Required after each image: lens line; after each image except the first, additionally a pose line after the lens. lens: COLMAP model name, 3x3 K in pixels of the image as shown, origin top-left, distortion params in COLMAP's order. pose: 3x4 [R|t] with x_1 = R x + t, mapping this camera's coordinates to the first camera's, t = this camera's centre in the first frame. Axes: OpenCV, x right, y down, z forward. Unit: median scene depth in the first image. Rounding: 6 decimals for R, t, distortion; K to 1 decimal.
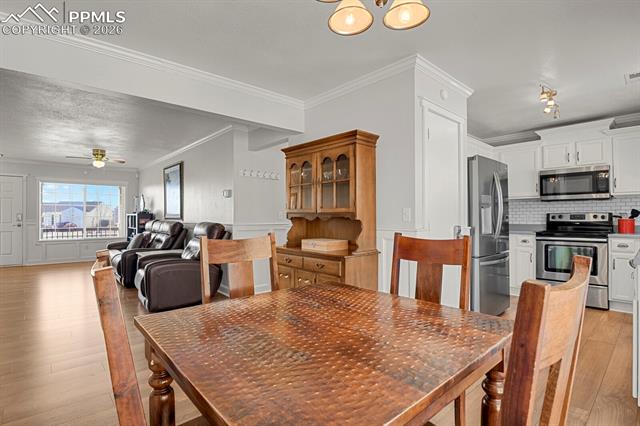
lens RADIAL K [[318.0, 0, 328.2], [0, 318.0, 213.5], [0, 0, 1]] dist [-0.019480, -0.001393]
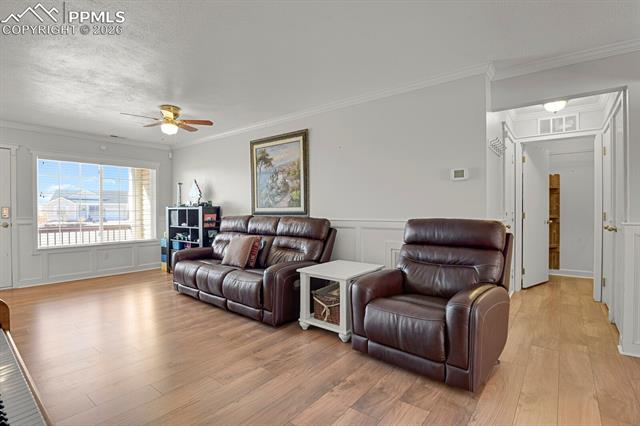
lens RADIAL K [[318.0, 0, 328.2], [0, 318.0, 213.5], [0, 0, 1]] dist [-0.019480, -0.001393]
pose [[0.985696, -0.003903, 0.168487, -0.447602], [0.001456, 0.999892, 0.014643, 0.005236], [-0.168526, -0.014188, 0.985595, 0.265445]]
